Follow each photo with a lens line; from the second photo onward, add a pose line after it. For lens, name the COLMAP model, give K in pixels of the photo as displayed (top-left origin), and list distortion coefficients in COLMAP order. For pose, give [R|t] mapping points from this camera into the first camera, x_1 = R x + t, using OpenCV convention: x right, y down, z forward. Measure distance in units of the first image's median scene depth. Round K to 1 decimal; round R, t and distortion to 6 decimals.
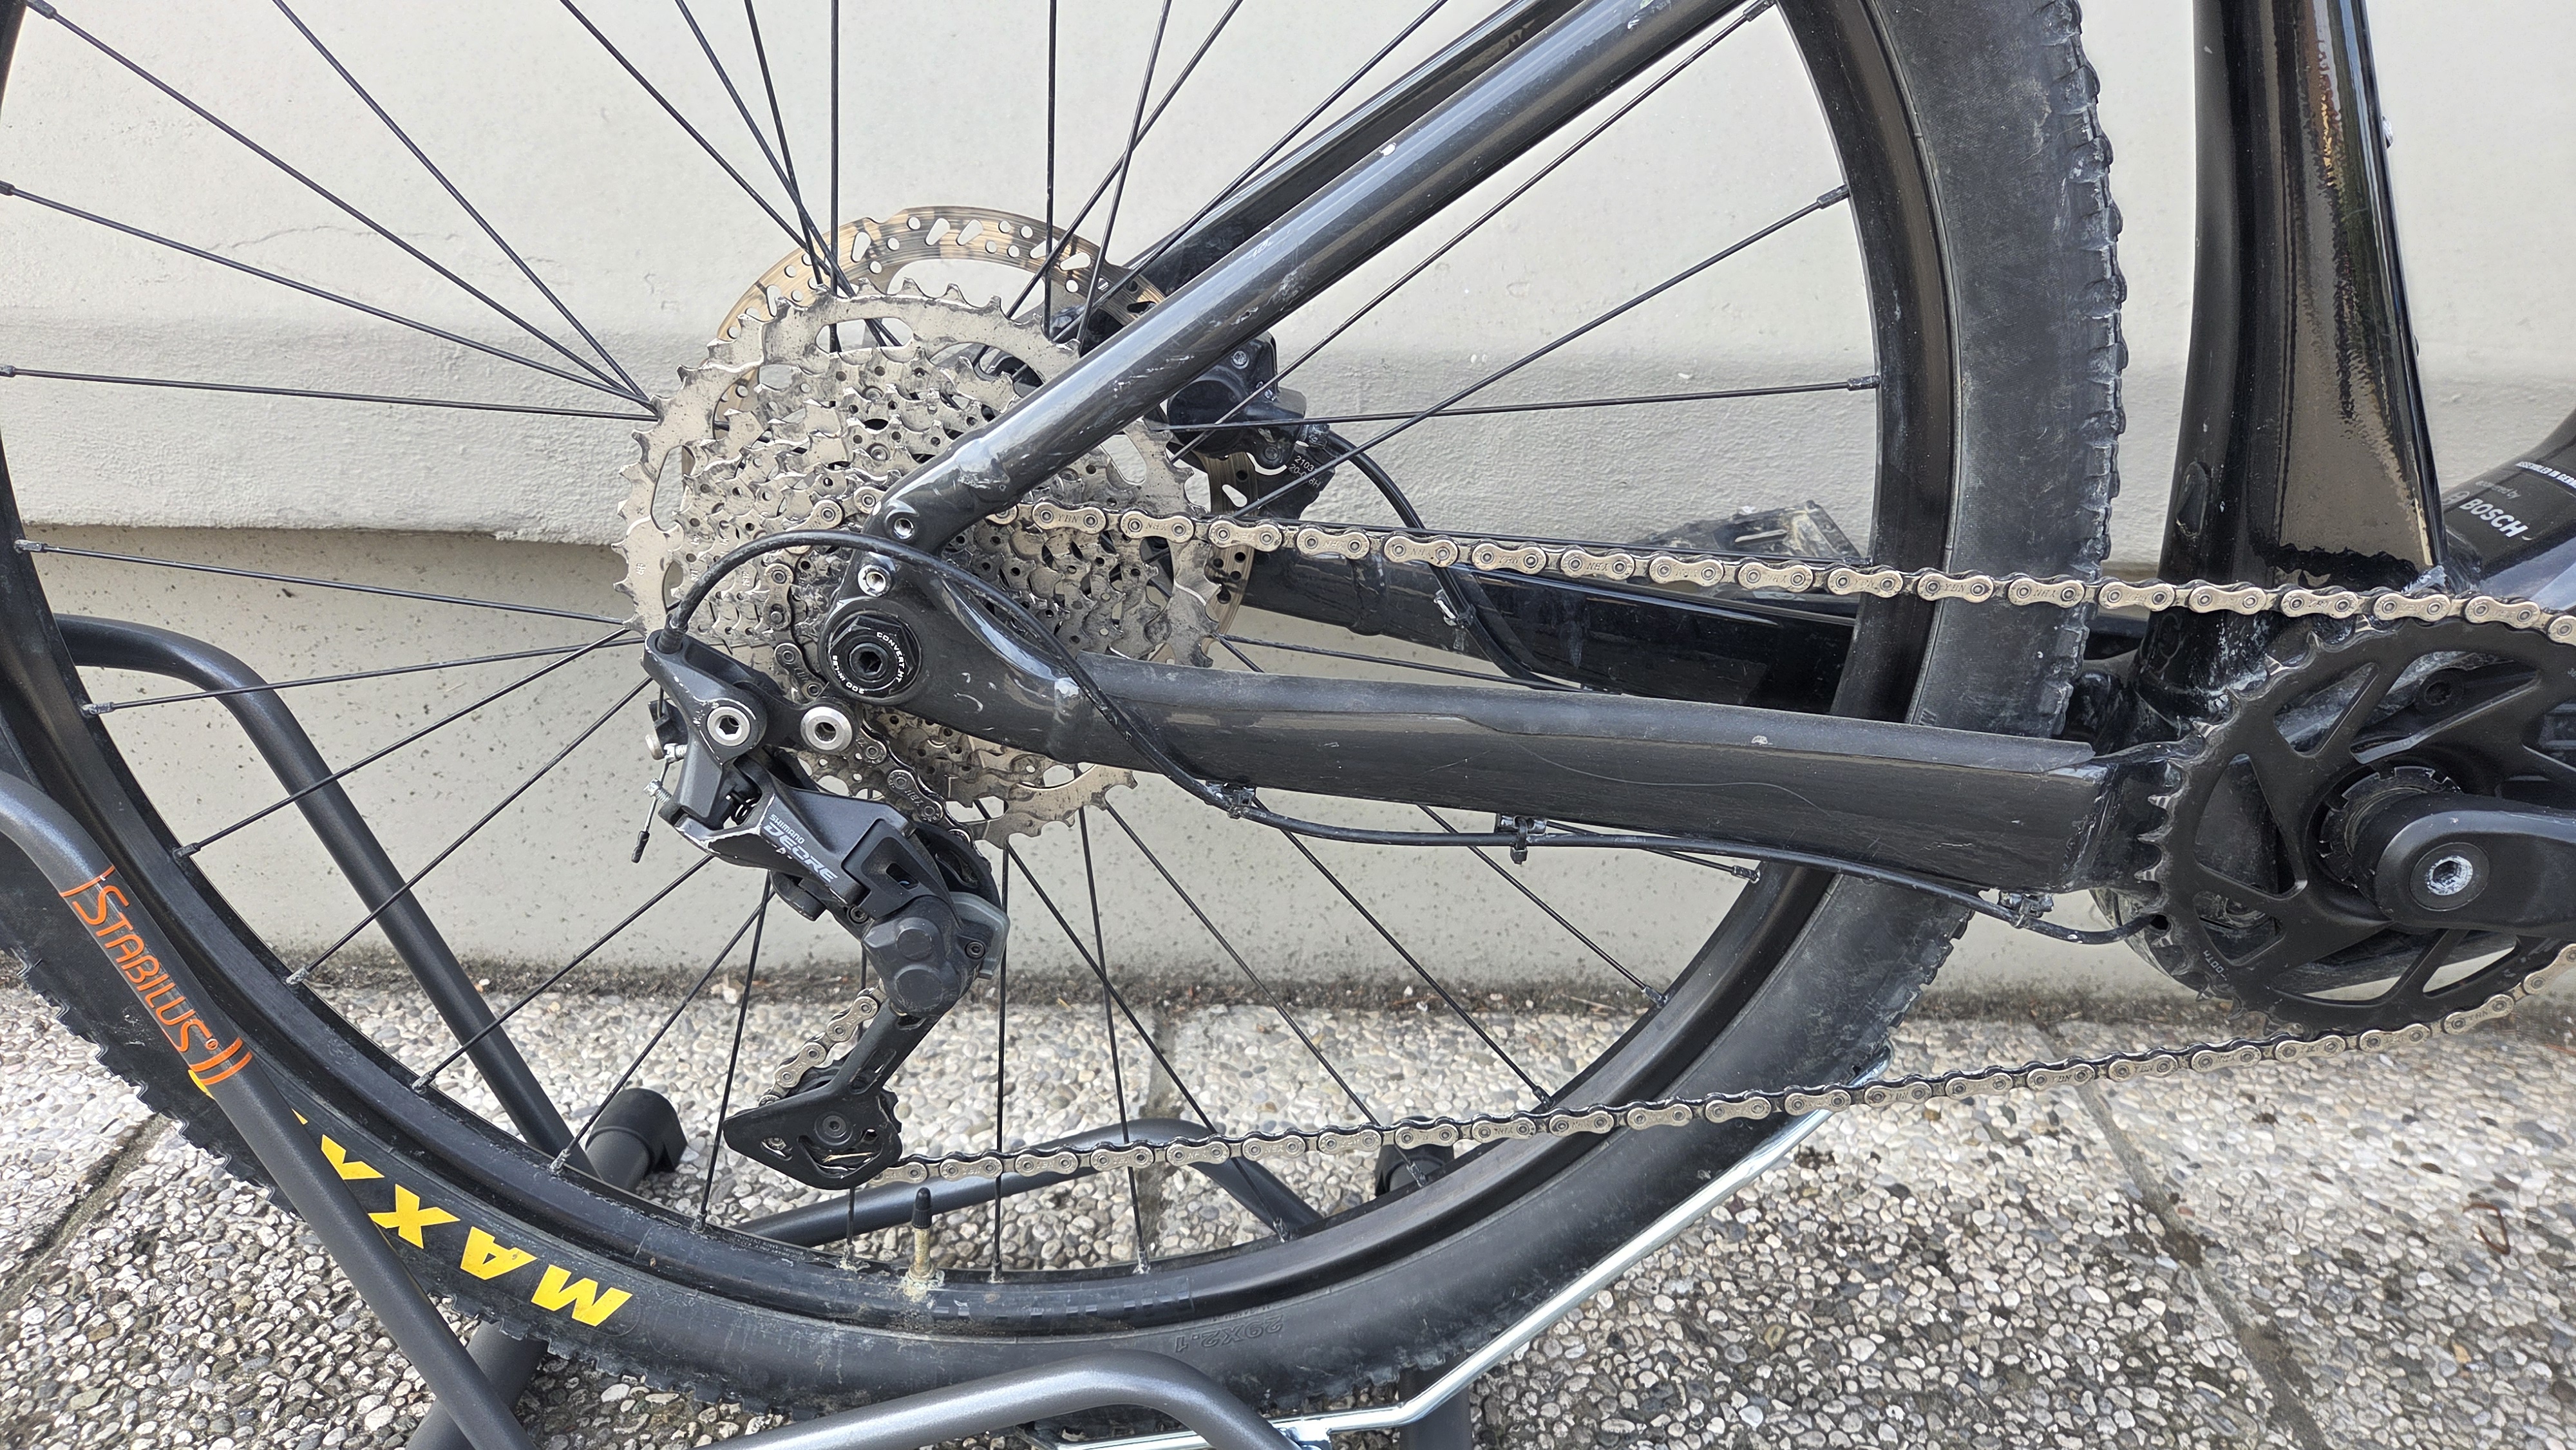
lens RADIAL K [[1734.1, 0, 1224.7], [0, 1734.1, 730.2], [0, 0, 1]] dist [0.034445, -0.038599]
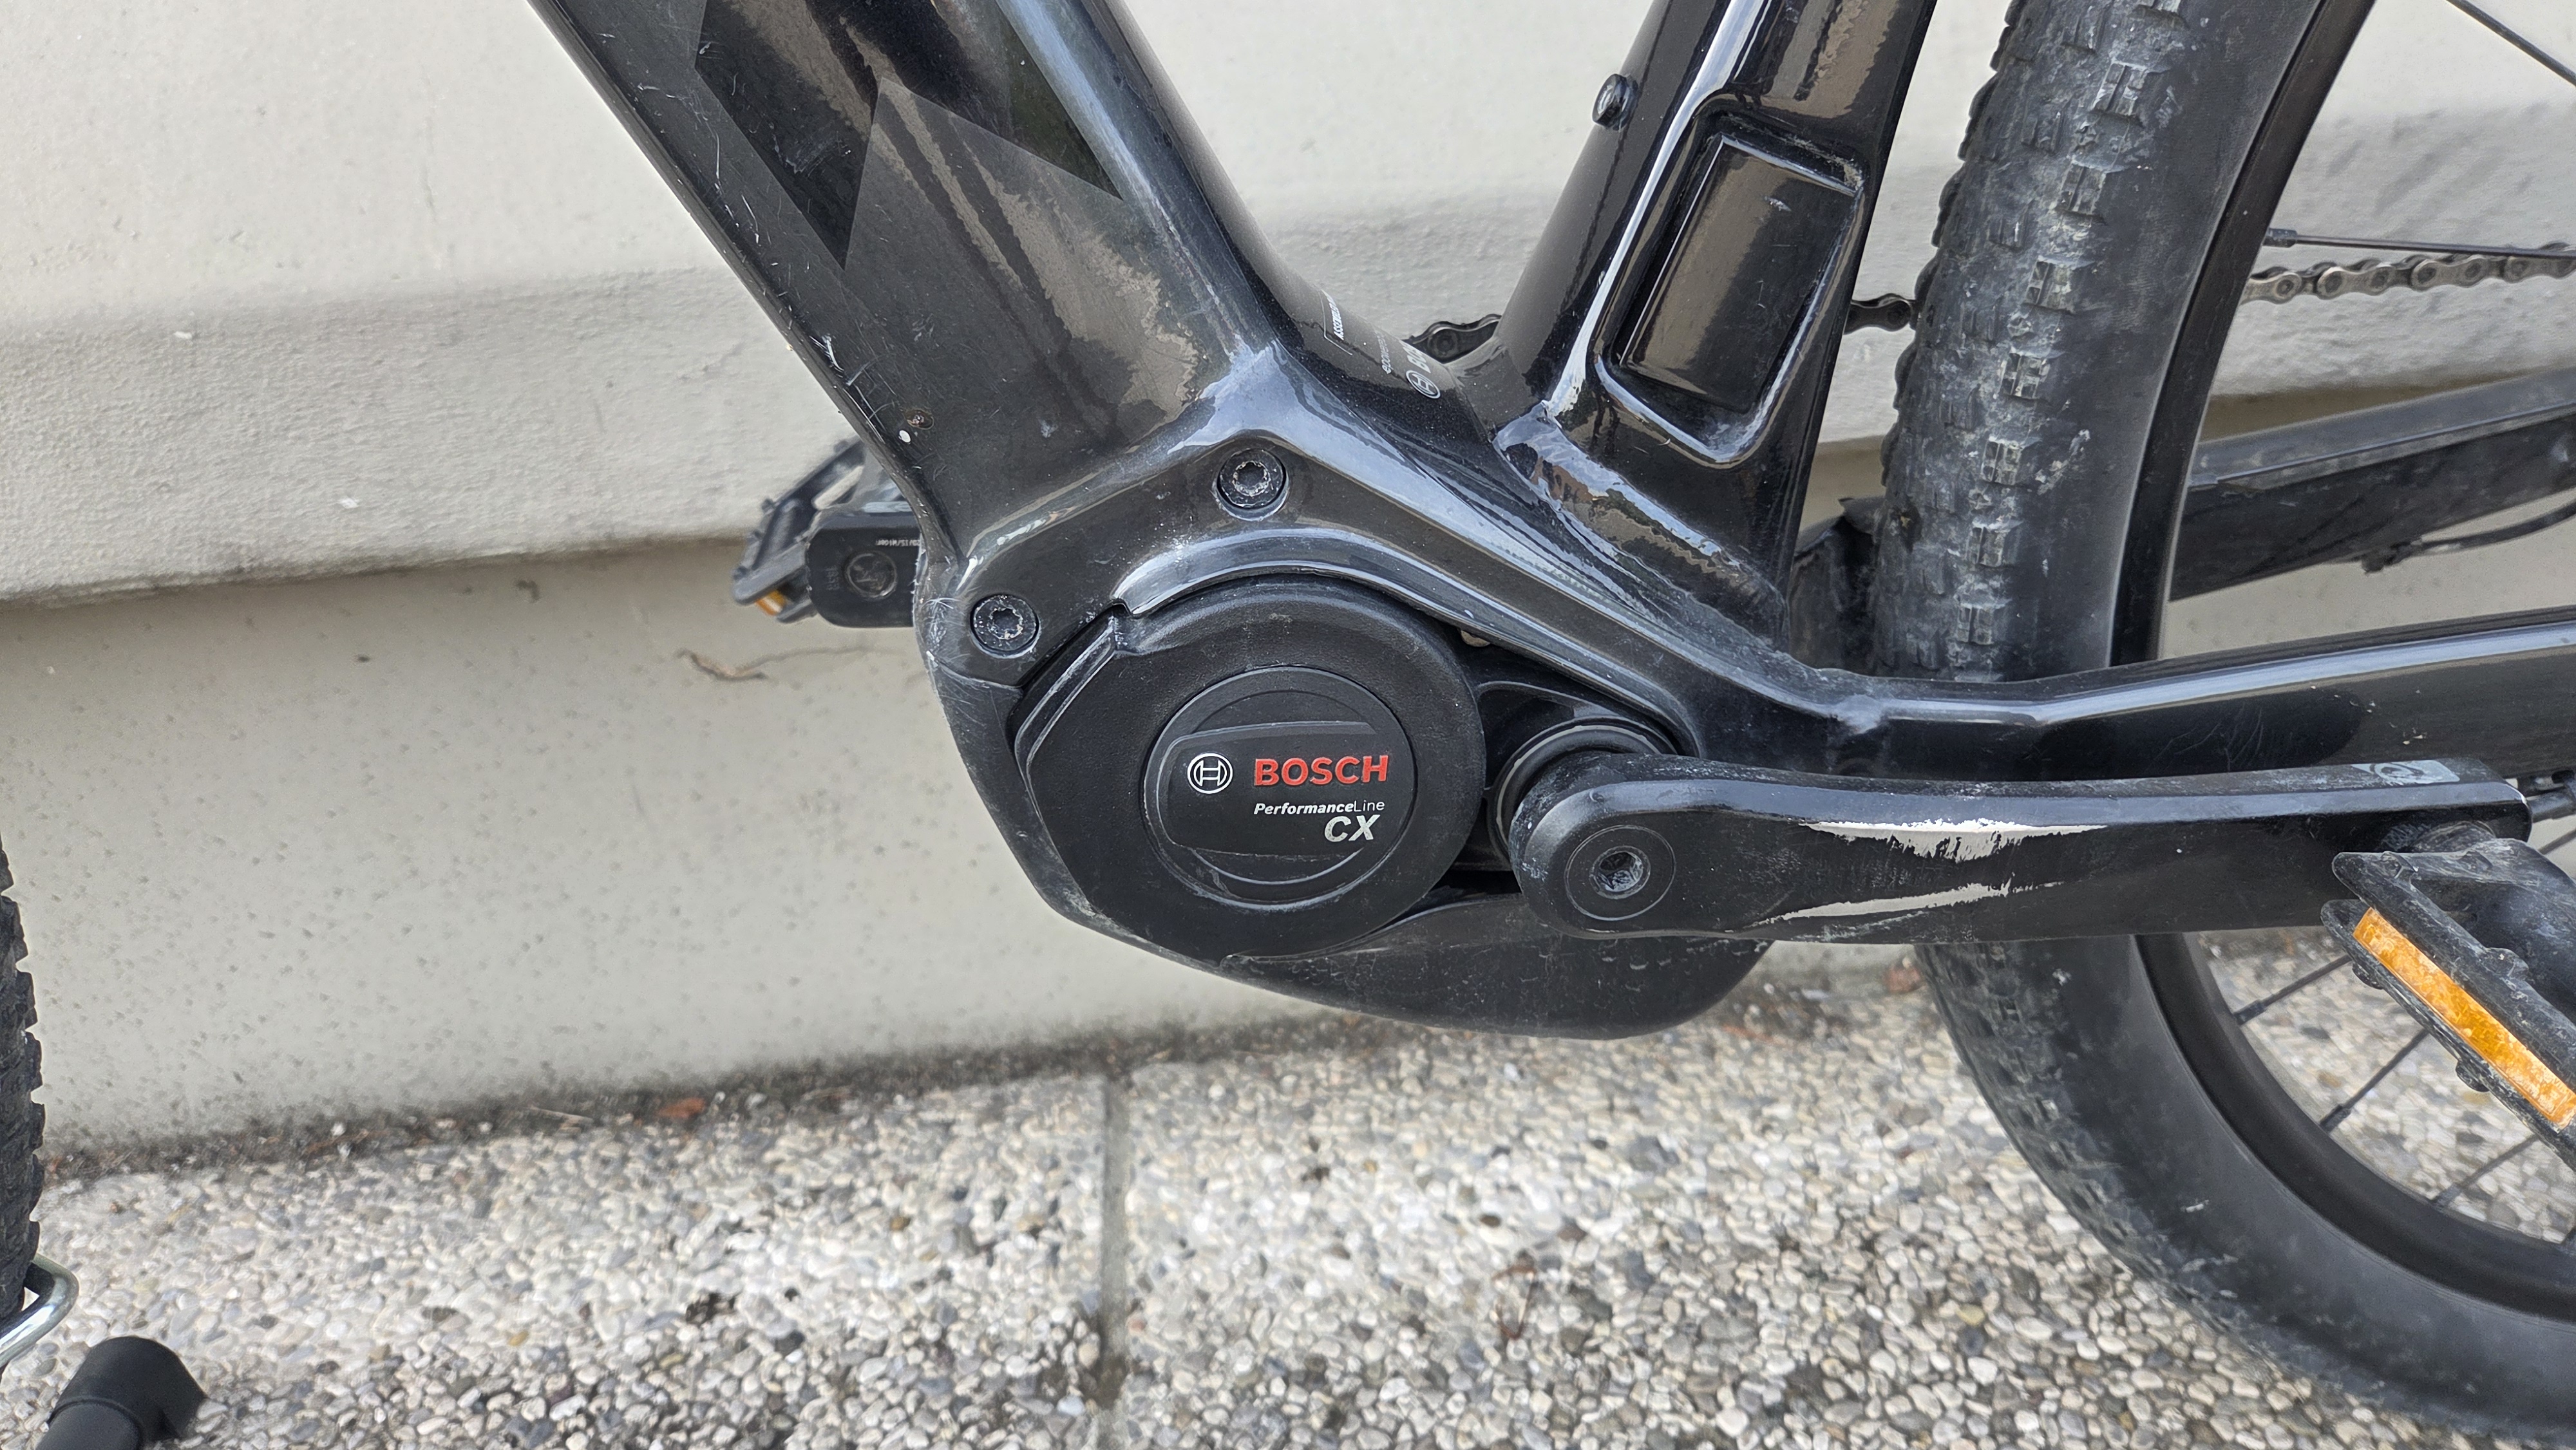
lens RADIAL K [[1752.3, 0, 1257.6], [0, 1752.3, 725.3], [0, 0, 1]] dist [0.055640, -0.067588]
pose [[0.992932, -0.116988, 0.019981, 0.616936], [0.116545, 0.992940, 0.022091, -0.003016], [-0.022424, -0.019606, 0.999556, 0.212449]]
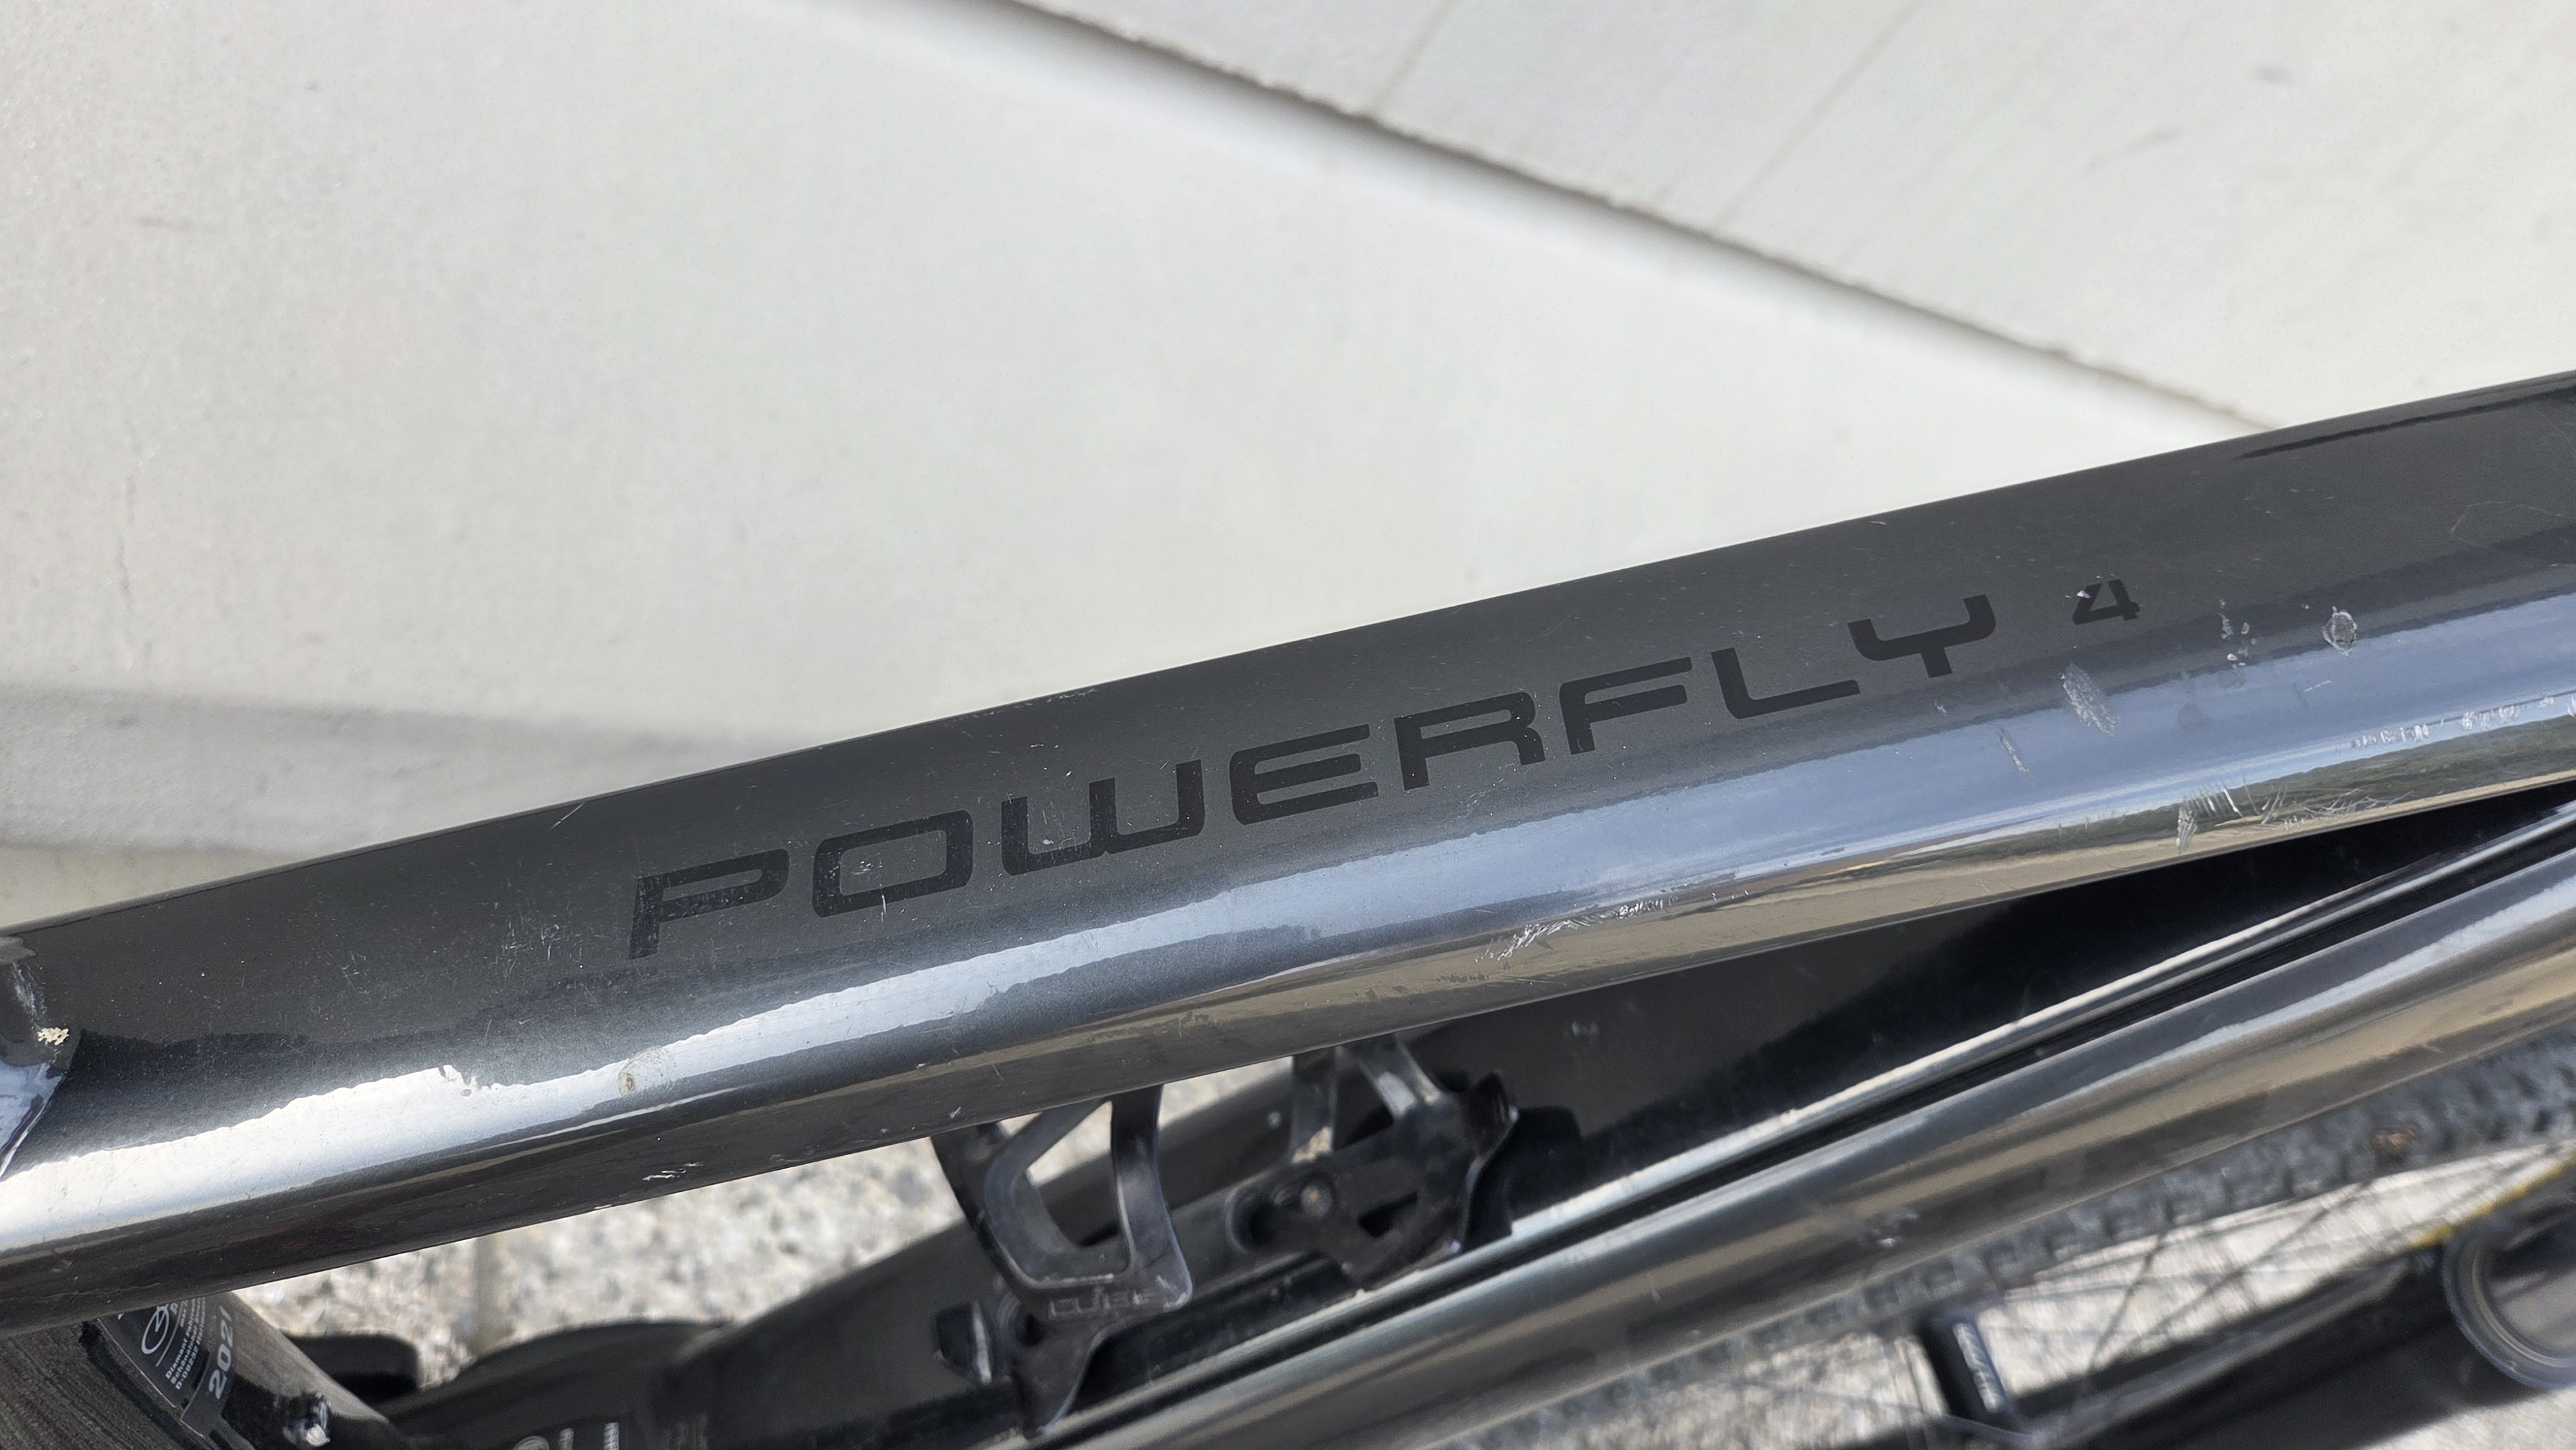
lens RADIAL K [[1752.3, 0, 1257.6], [0, 1752.3, 725.3], [0, 0, 1]] dist [0.055640, -0.067588]
pose [[0.831840, 0.060438, 0.551716, 0.327640], [-0.323848, 0.860143, 0.394051, -0.553286], [-0.450739, -0.506459, 0.735074, 0.254253]]
